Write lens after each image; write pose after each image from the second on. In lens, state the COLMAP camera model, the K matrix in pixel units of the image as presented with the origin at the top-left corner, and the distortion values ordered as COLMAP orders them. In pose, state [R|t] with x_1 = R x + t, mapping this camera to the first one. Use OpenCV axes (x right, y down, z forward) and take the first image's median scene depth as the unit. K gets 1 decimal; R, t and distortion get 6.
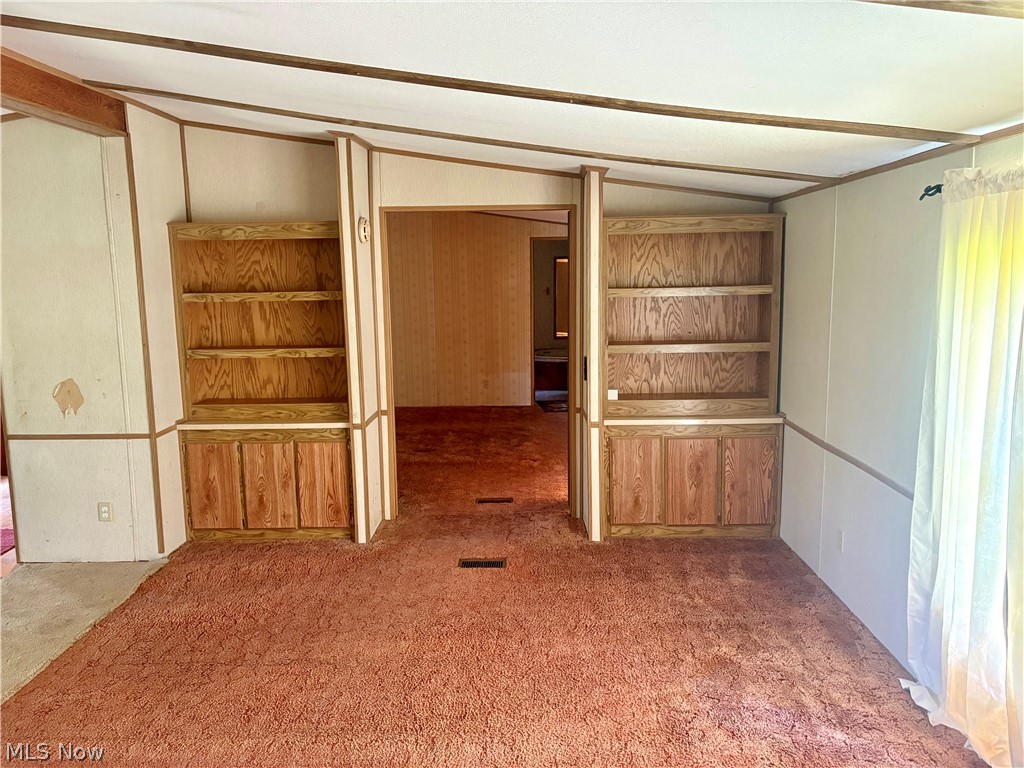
lens RADIAL K [[756.7, 0, 512.0], [0, 756.7, 384.0], [0, 0, 1]] dist [0.004051, -0.000464]
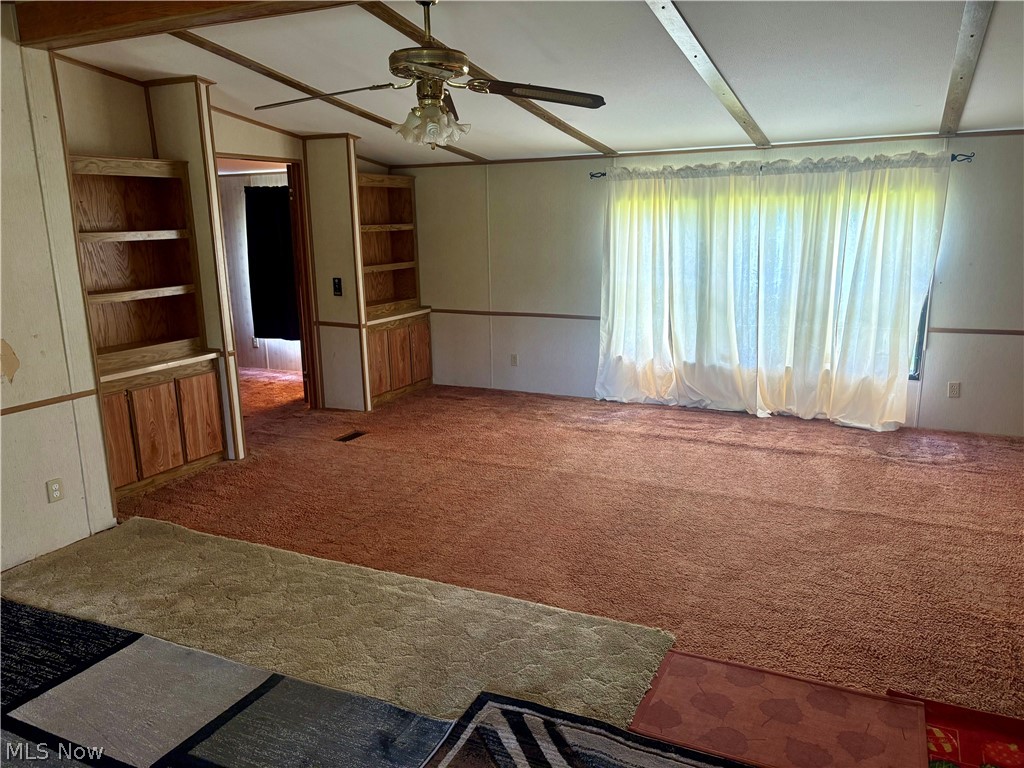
lens RADIAL K [[767.7, 0, 512.0], [0, 767.7, 384.0], [0, 0, 1]] dist [0.056190, -0.001495]
pose [[0.441847, -0.188258, 0.877114, -0.997864], [0.141377, 0.980128, 0.139150, 0.000383], [-0.885880, 0.062520, 0.459682, 0.117811]]
